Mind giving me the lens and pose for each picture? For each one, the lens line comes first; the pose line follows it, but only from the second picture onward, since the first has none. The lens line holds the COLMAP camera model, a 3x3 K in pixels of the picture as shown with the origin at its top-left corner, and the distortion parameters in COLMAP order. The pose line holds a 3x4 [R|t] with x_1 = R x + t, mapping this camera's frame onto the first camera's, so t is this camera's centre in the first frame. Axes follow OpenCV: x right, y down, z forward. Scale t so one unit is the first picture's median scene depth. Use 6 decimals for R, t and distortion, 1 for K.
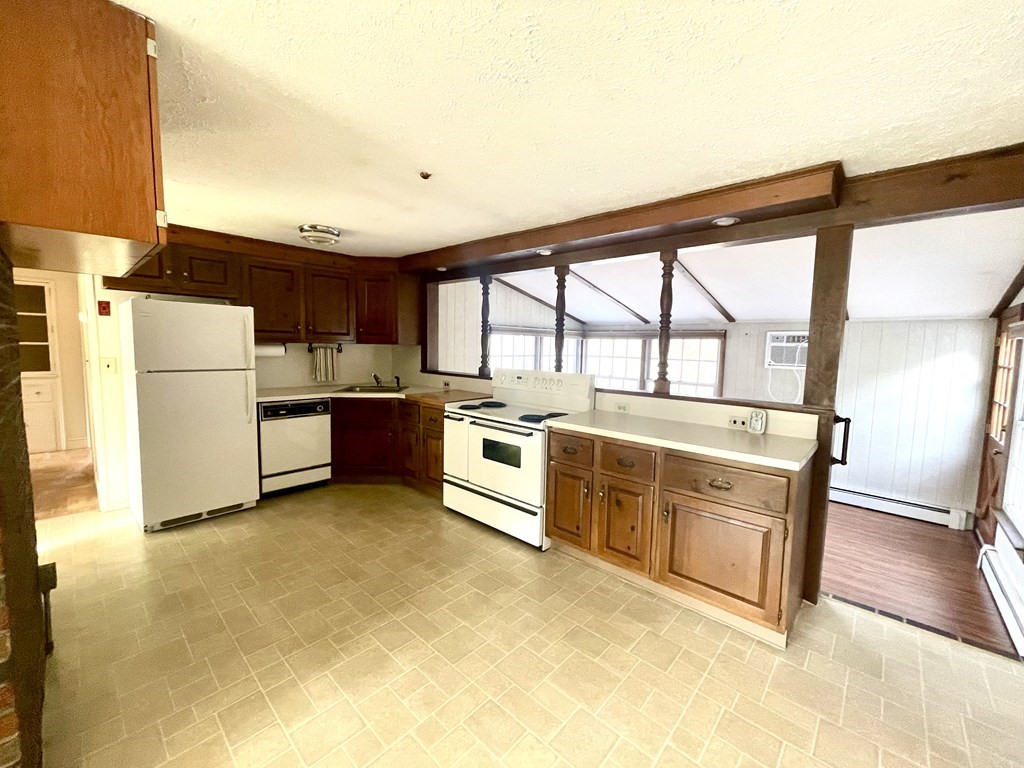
lens RADIAL K [[412.3, 0, 512.0], [0, 412.3, 384.0], [0, 0, 1]] dist [-0.006559, -0.000309]
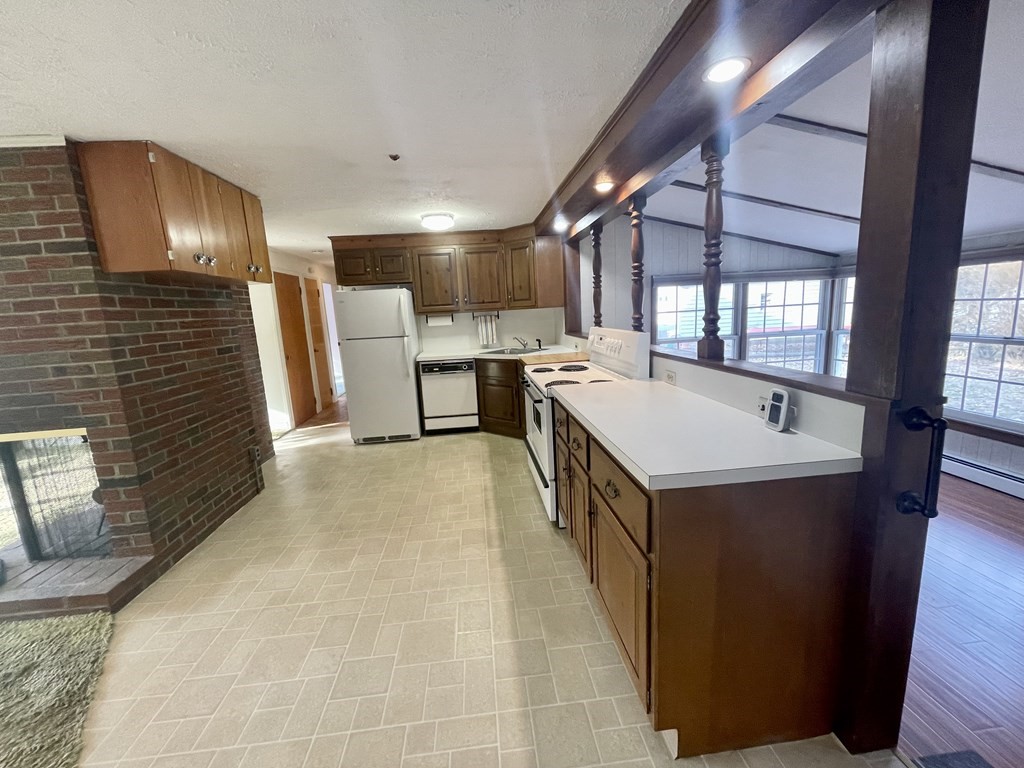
lens RADIAL K [[412.3, 0, 512.0], [0, 412.3, 384.0], [0, 0, 1]] dist [-0.006559, -0.000309]
pose [[0.735464, 0.055944, -0.675251, 0.458726], [0.007758, 0.995825, 0.090954, -0.000648], [0.677520, -0.072132, 0.731959, 0.209287]]
